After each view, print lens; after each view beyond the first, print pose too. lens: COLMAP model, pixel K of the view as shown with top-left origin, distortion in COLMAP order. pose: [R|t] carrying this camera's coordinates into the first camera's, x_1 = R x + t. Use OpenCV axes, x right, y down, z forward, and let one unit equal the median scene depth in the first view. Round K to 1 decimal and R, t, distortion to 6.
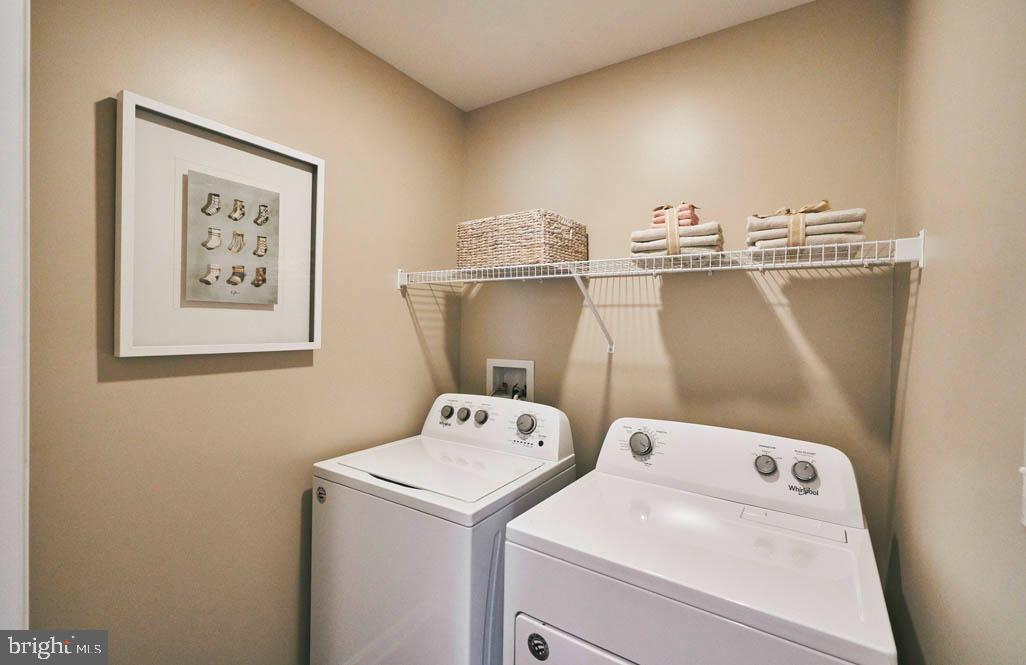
lens RADIAL K [[456.9, 0, 512.9], [0, 456.9, 334.1], [0, 0, 1]] dist [-0.001046, 0.000866]
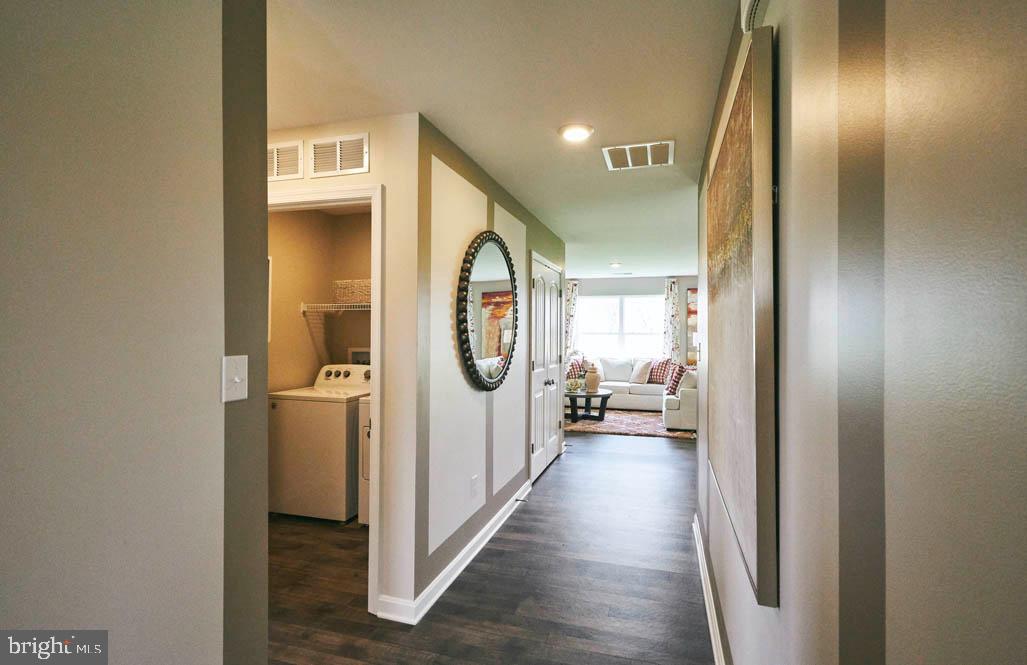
lens RADIAL K [[511.5, 0, 517.7], [0, 511.5, 335.0], [0, 0, 1]] dist [-0.000315, -0.000015]
pose [[0.958090, -0.009147, 0.286323, 0.013082], [0.010508, 0.999940, -0.003216, 0.016228], [-0.286276, 0.006090, 0.958128, -1.419482]]
